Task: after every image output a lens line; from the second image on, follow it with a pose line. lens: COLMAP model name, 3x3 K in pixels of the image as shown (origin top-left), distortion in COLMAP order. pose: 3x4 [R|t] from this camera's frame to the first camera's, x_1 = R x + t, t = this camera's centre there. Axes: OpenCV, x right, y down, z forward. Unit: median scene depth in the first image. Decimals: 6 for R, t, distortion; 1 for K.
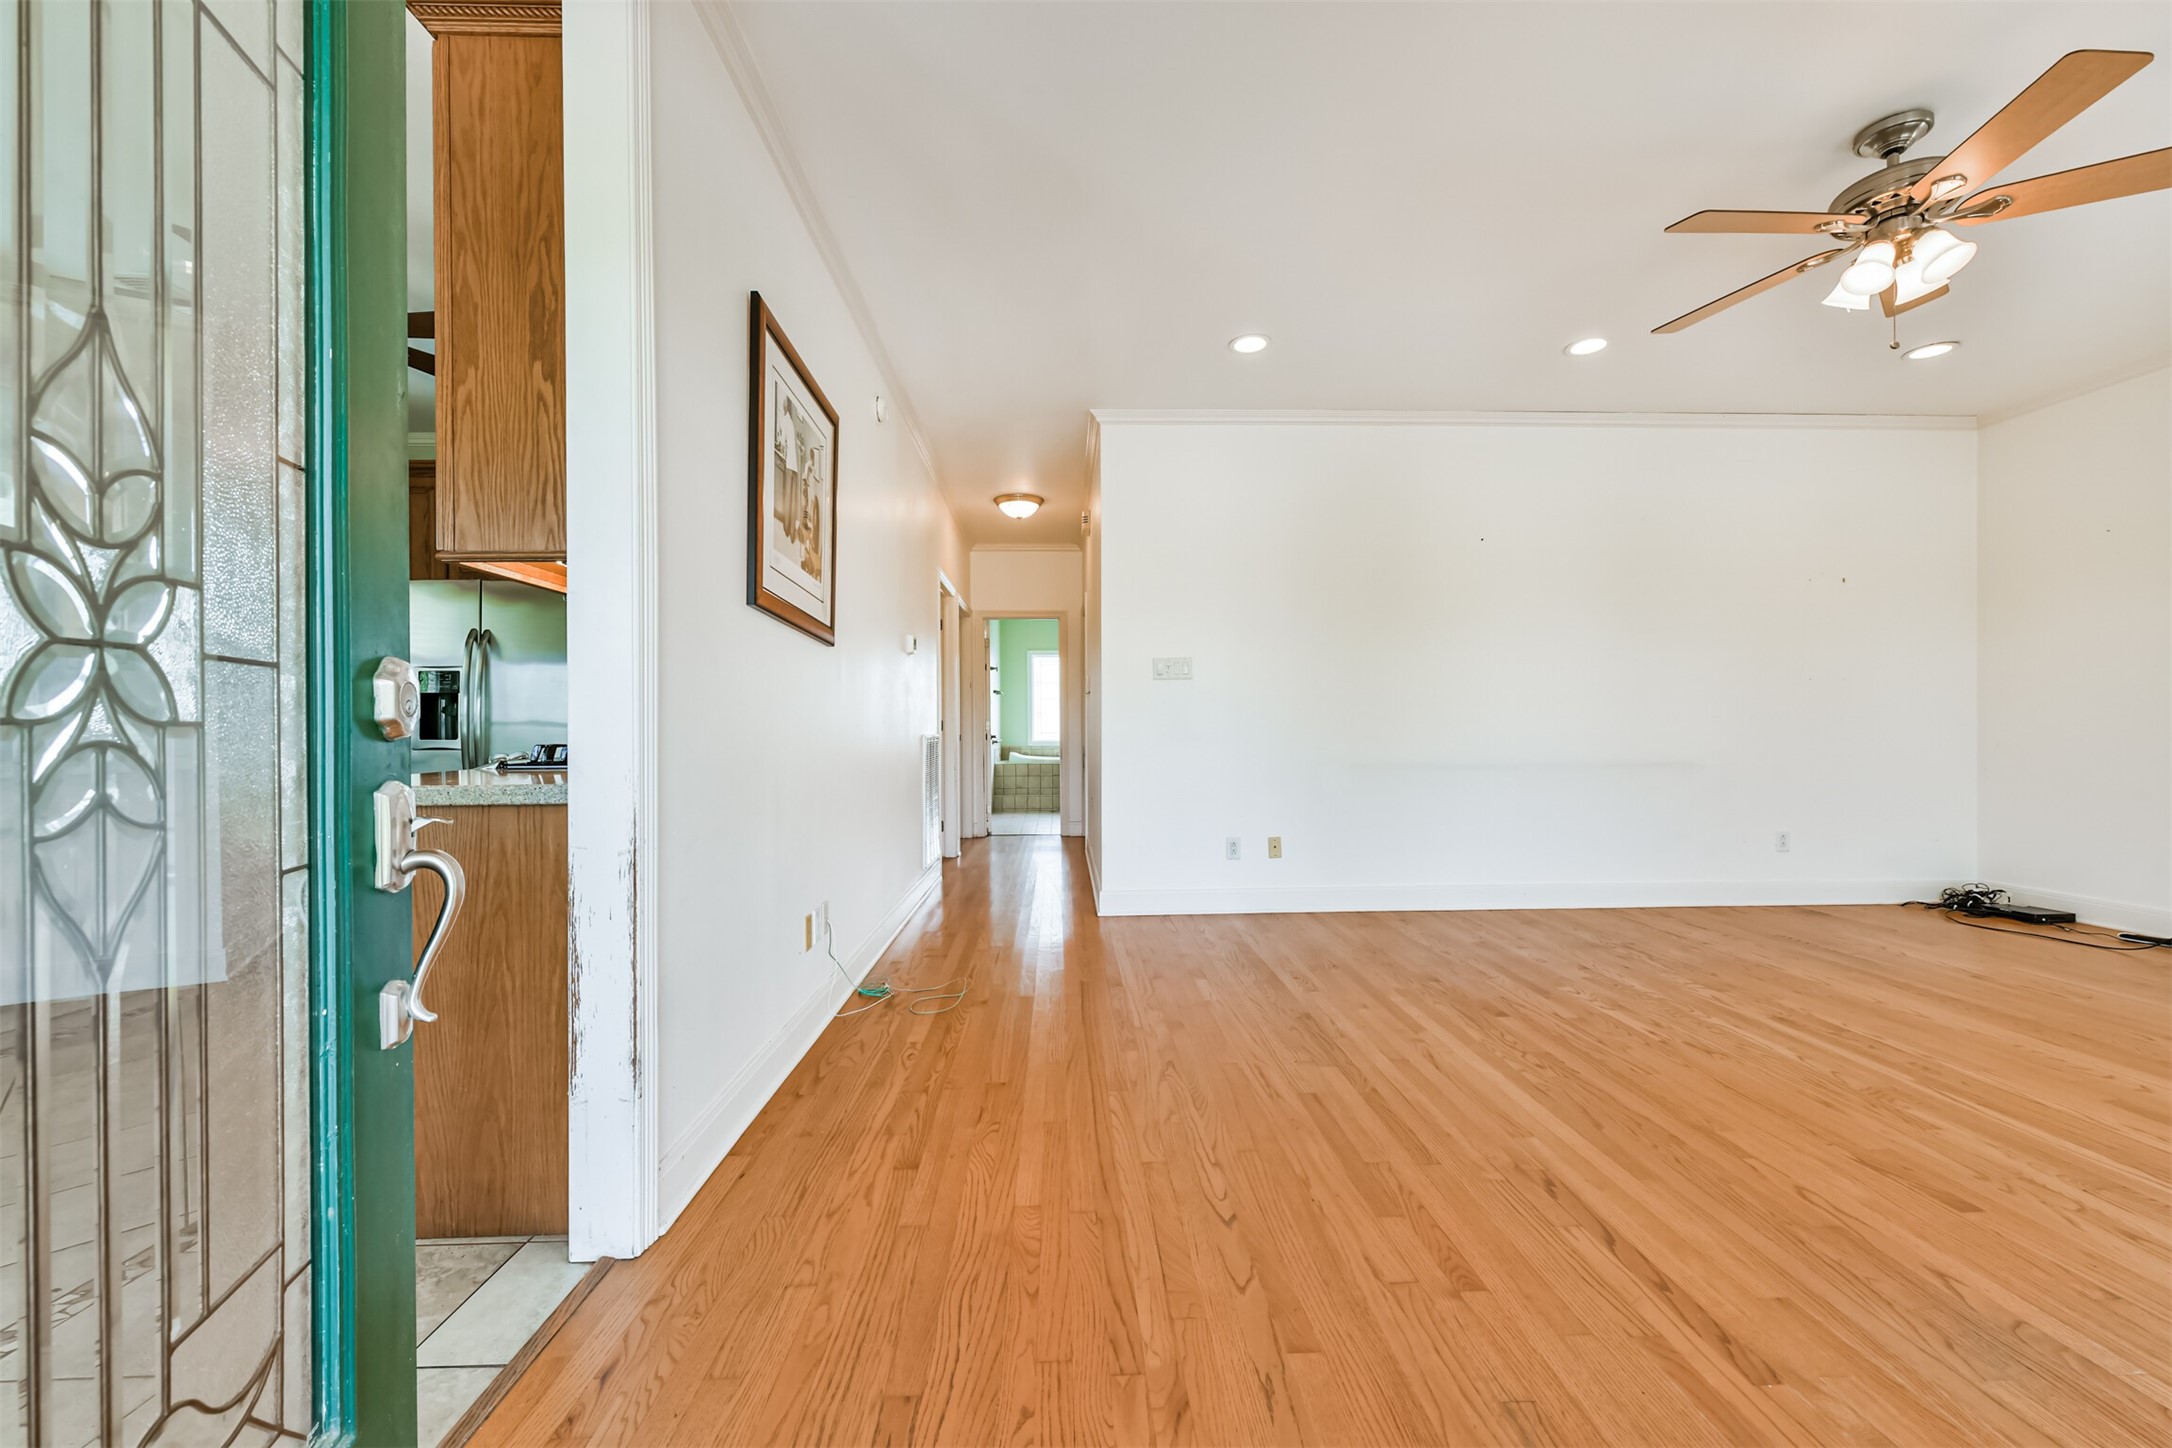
lens RADIAL K [[851.2, 0, 1104.0], [0, 851.2, 732.5], [0, 0, 1]] dist [0.001535, -0.000208]
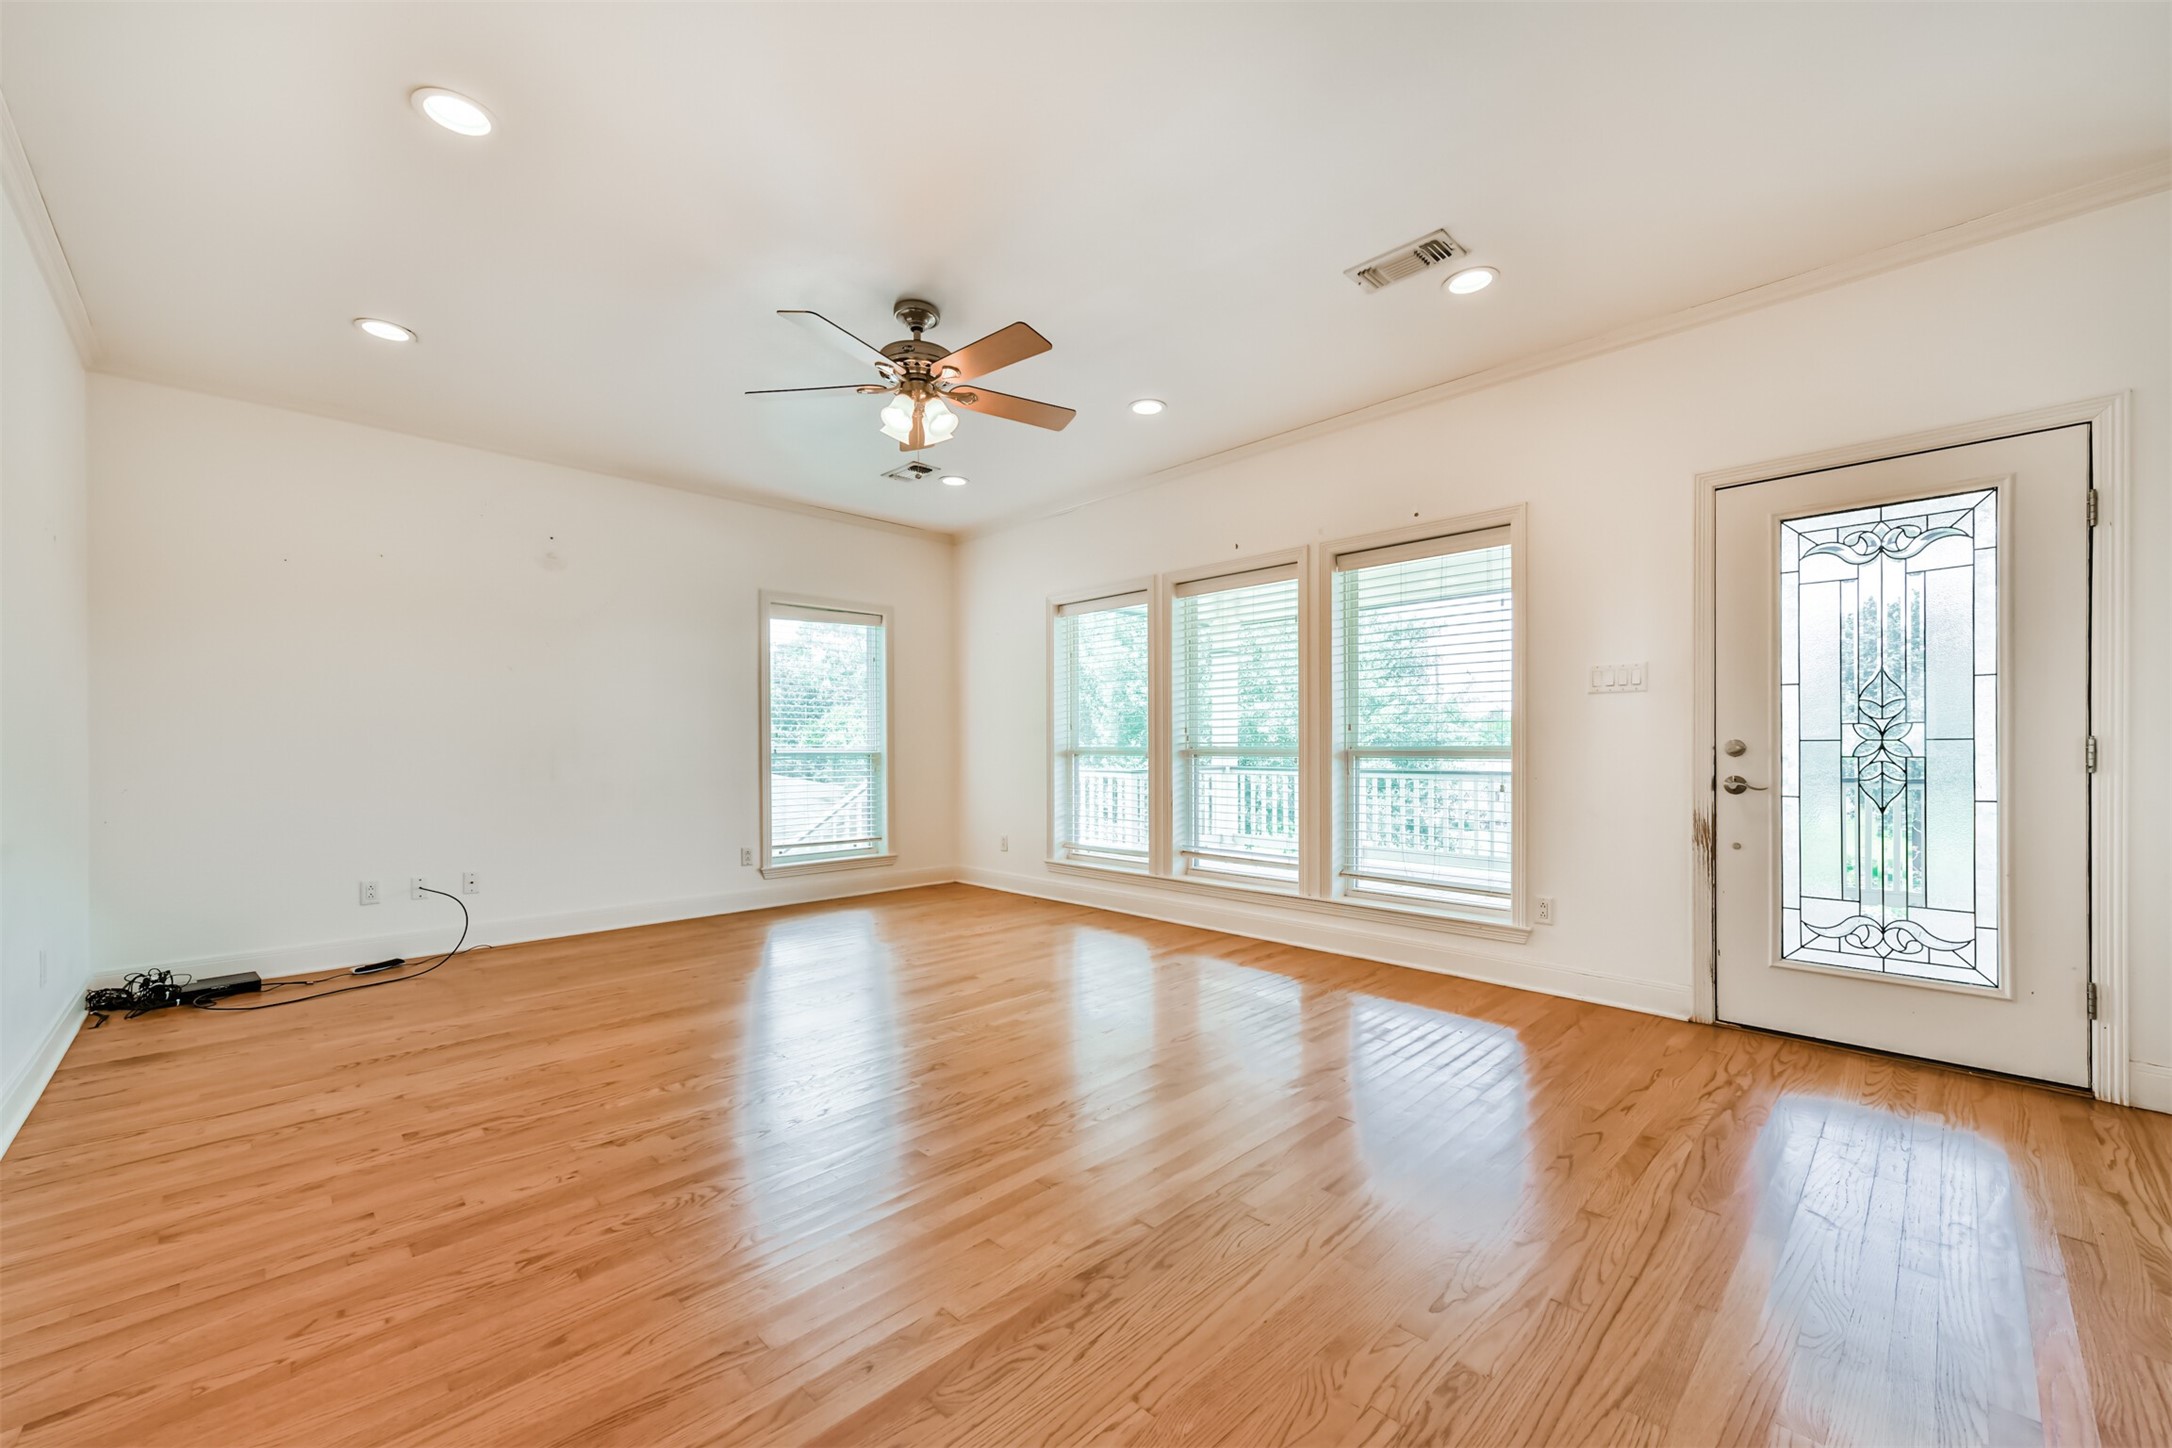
lens RADIAL K [[851.2, 0, 1108.2], [0, 851.2, 745.2], [0, 0, 1]] dist [0.001535, -0.000208]
pose [[-0.673588, 0.008009, 0.739064, -0.196801], [0.011276, 0.999936, -0.000559, -0.022910], [-0.739021, 0.007957, -0.673635, 1.358533]]
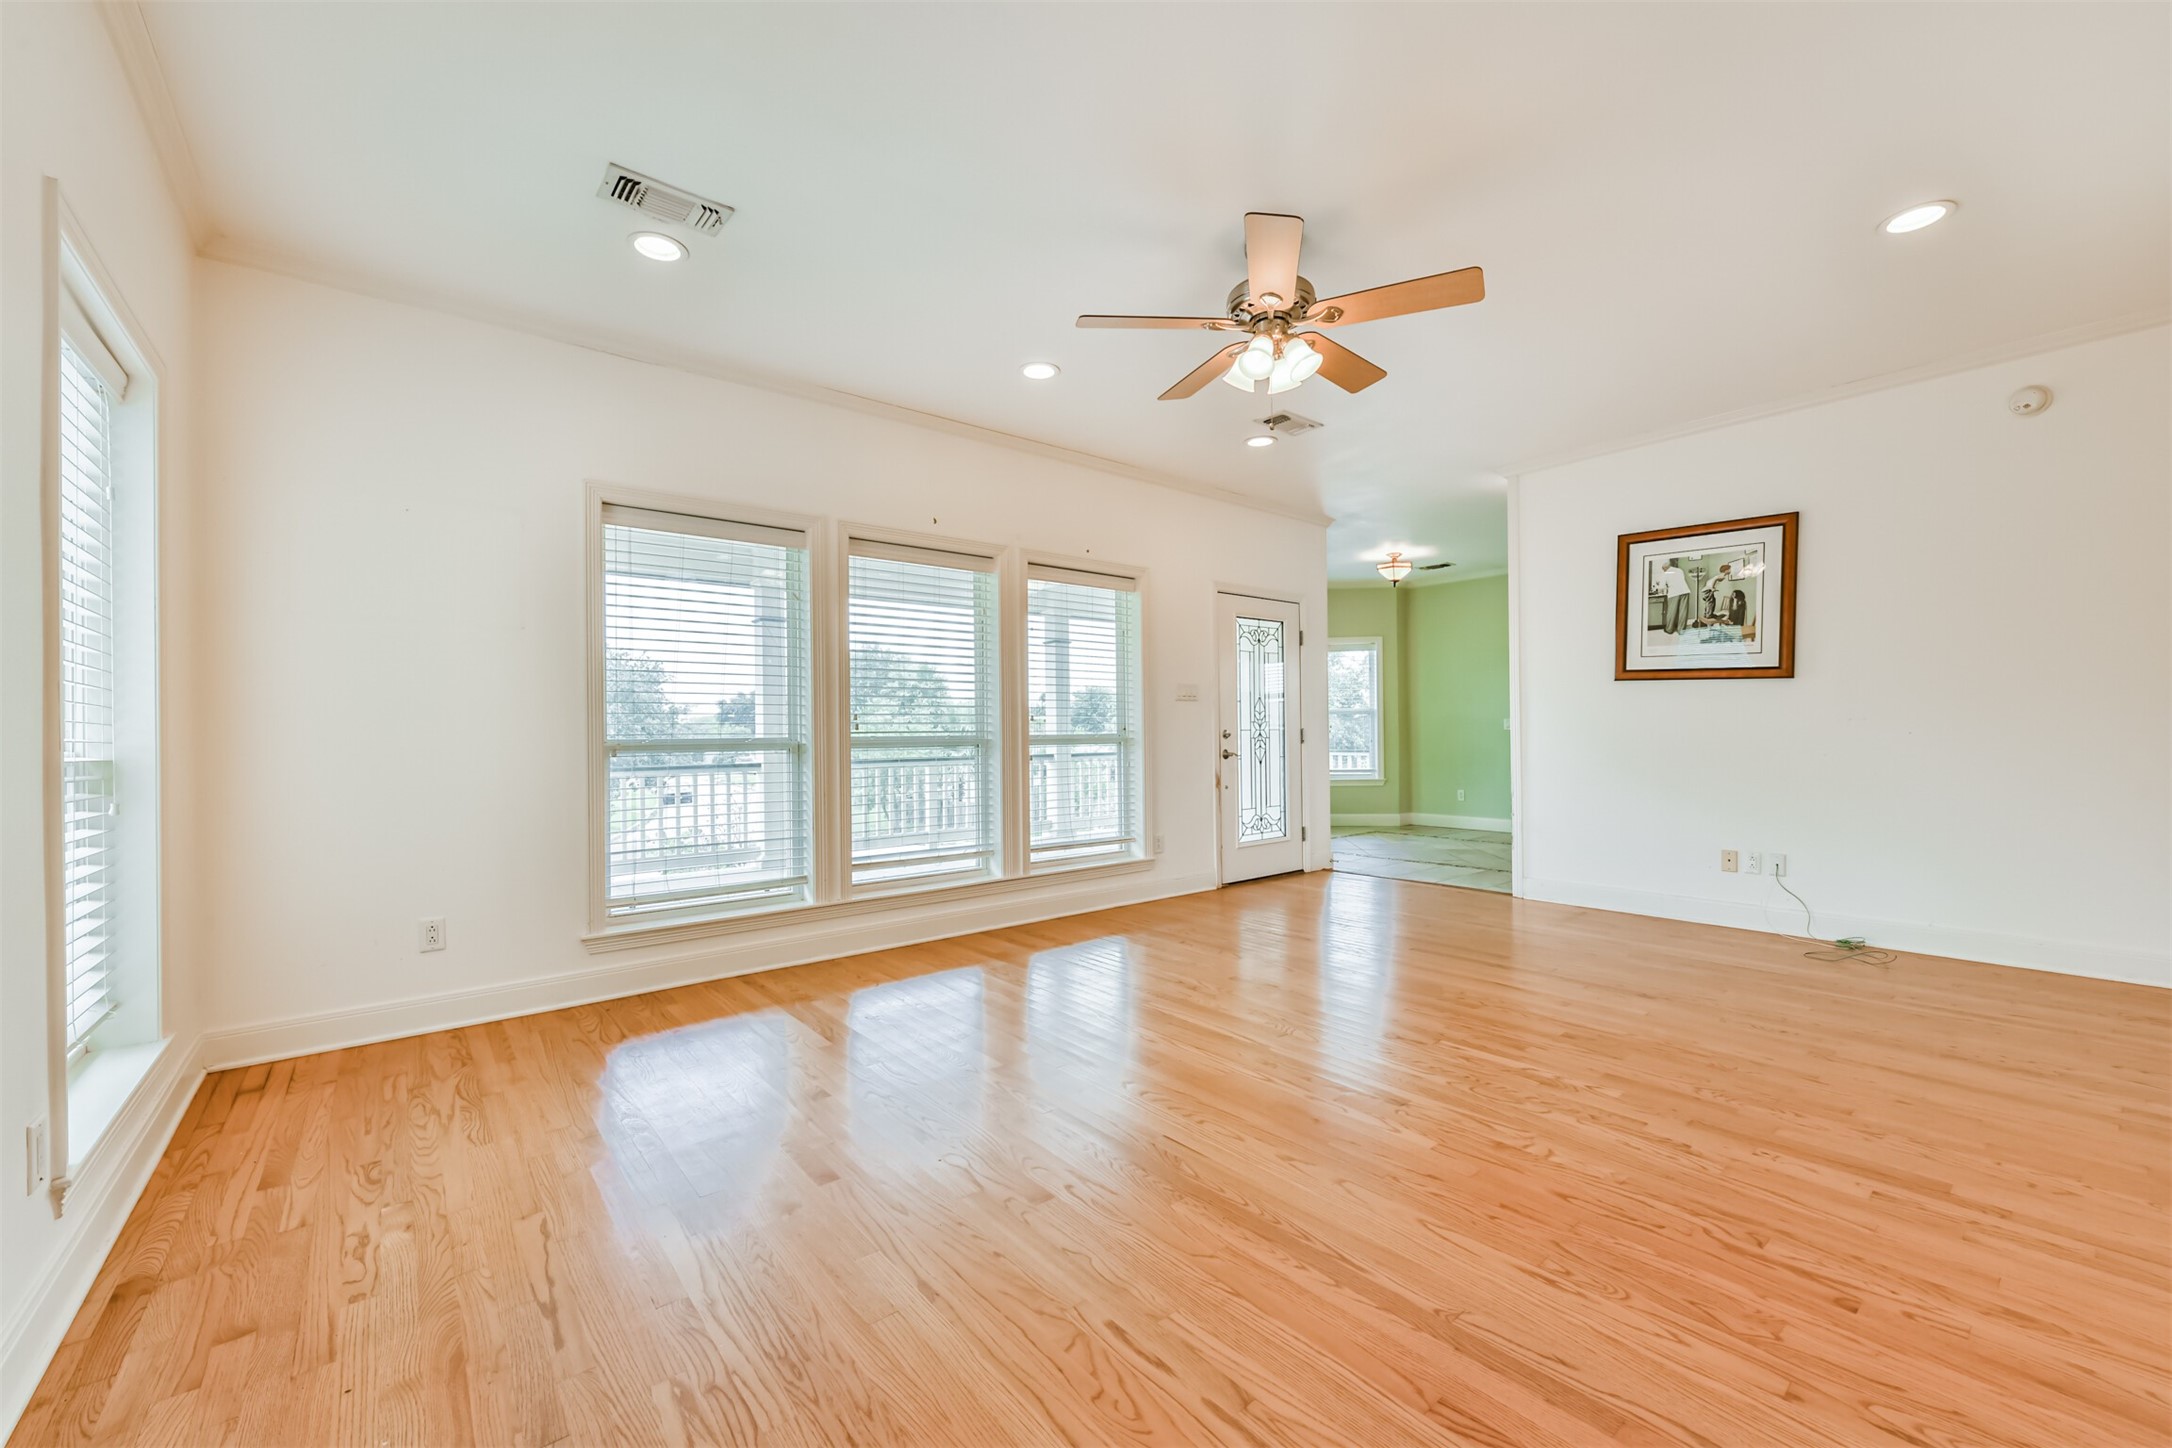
lens RADIAL K [[851.2, 0, 1085.4], [0, 851.2, 719.0], [0, 0, 1]] dist [0.001535, -0.000208]
pose [[-0.805517, 0.004010, -0.592559, 1.497670], [0.008841, 0.999947, -0.005251, -0.038746], [0.592507, -0.009468, -0.805510, 1.457319]]
